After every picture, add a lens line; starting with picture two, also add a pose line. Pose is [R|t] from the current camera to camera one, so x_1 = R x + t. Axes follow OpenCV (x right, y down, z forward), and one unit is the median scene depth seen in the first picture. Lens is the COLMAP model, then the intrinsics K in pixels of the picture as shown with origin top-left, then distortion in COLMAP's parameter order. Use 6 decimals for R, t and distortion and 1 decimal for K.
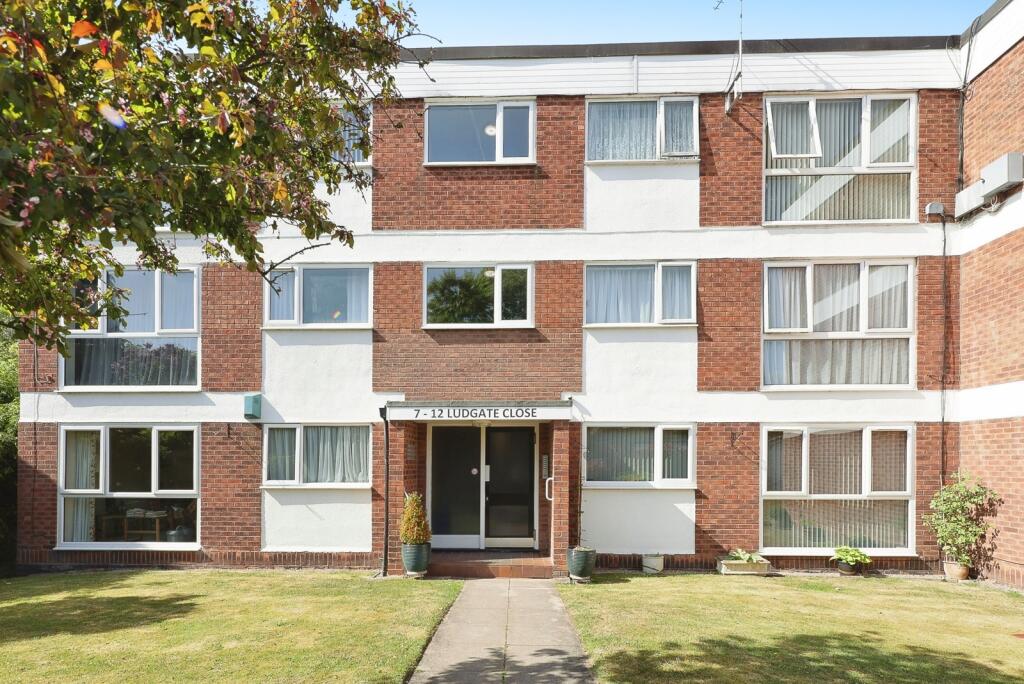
lens RADIAL K [[506.6, 0, 512.2], [0, 506.6, 338.9], [0, 0, 1]] dist [0.002696, 0.000154]
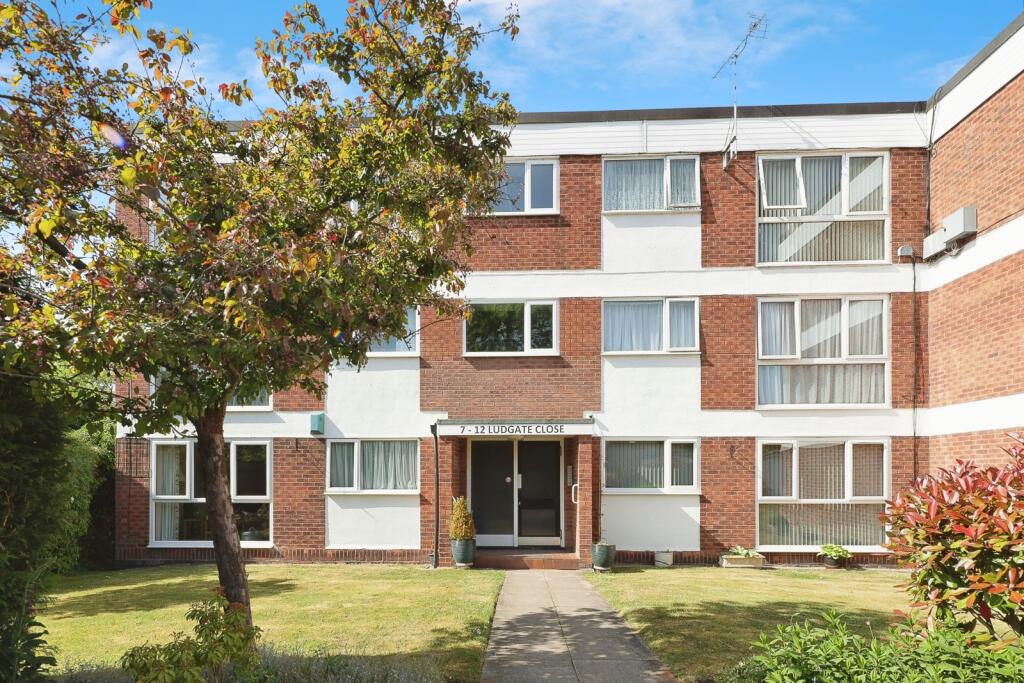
lens RADIAL K [[506.6, 0, 511.7], [0, 506.6, 345.6], [0, 0, 1]] dist [0.002696, 0.000154]
pose [[0.999902, -0.004261, -0.013337, -0.050252], [0.004060, 0.999879, -0.014993, -0.027582], [0.013400, 0.014938, 0.999799, -0.163509]]
